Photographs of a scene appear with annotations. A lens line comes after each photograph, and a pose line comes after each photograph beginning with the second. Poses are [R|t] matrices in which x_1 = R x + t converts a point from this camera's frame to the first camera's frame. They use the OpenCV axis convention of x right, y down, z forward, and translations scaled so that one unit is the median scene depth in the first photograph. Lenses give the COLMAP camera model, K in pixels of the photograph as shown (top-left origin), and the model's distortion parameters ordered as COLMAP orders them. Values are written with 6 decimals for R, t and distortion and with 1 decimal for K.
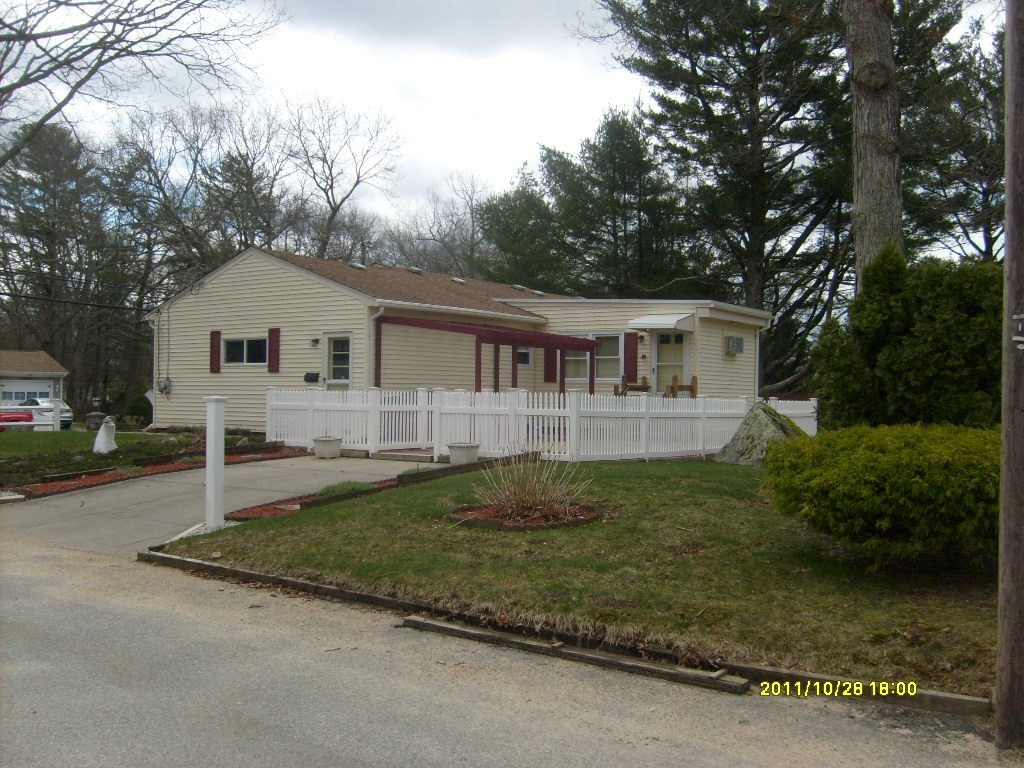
lens RADIAL K [[1061.1, 0, 506.8], [0, 1061.1, 389.9], [0, 0, 1]] dist [-0.158467, 0.146737]
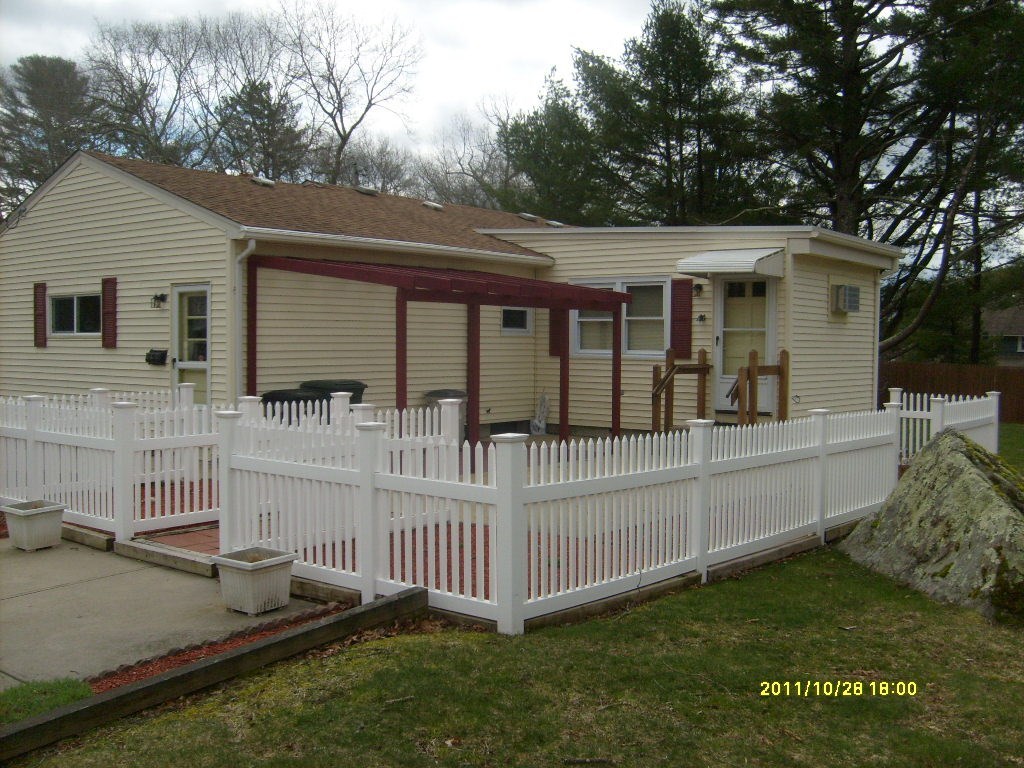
lens RADIAL K [[1061.1, 0, 506.8], [0, 1061.1, 389.9], [0, 0, 1]] dist [-0.158467, 0.146737]
pose [[0.998371, -0.001552, -0.057041, 0.028379], [0.004422, 0.998728, 0.050220, -0.011817], [0.056890, -0.050390, 0.997108, 0.210827]]
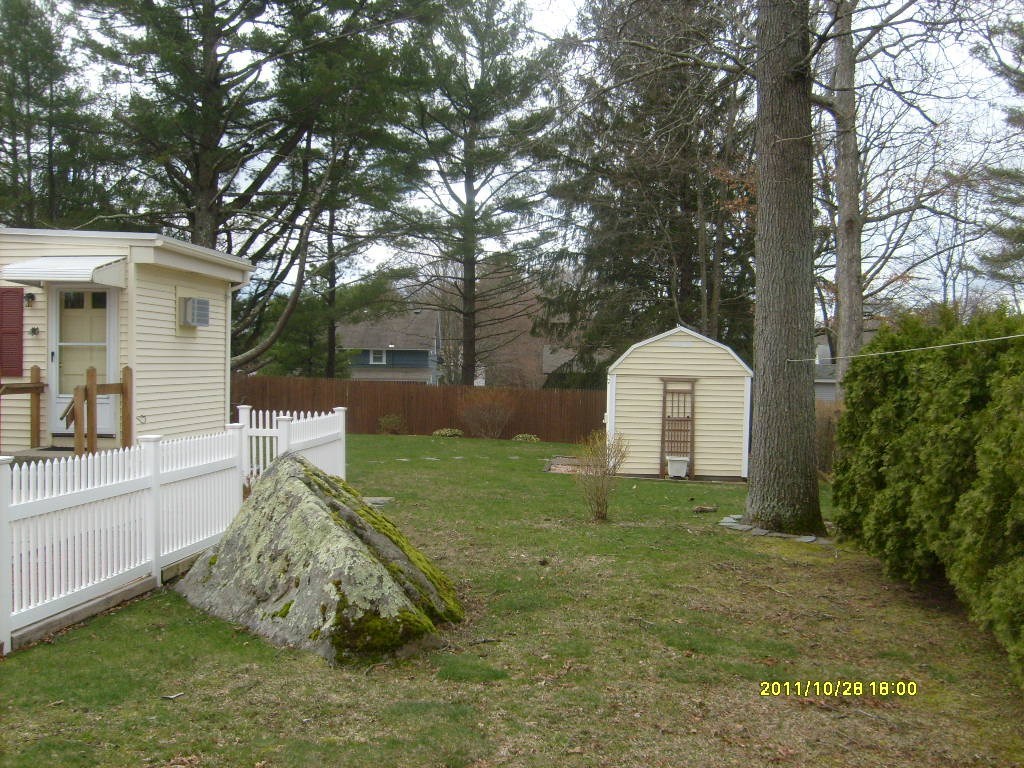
lens RADIAL K [[1061.1, 0, 506.8], [0, 1061.1, 389.9], [0, 0, 1]] dist [-0.158467, 0.146737]
pose [[0.862547, -0.016610, 0.505705, 0.038833], [-0.003400, 0.999248, 0.038618, -0.012687], [-0.505966, -0.035029, 0.861842, 0.228509]]
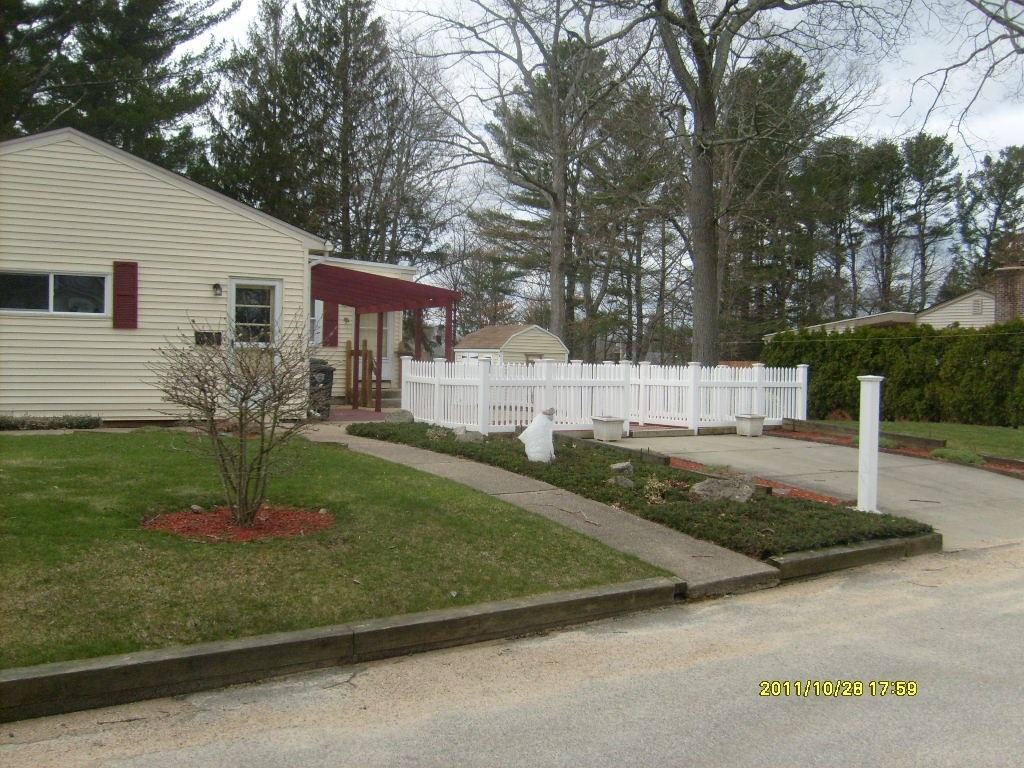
lens RADIAL K [[1061.1, 0, 506.8], [0, 1061.1, 389.9], [0, 0, 1]] dist [-0.158467, 0.146737]
pose [[0.445655, -0.014334, 0.895090, -0.376479], [-0.011647, 0.999694, 0.021808, 0.002424], [-0.895129, -0.020144, 0.445352, 0.267598]]
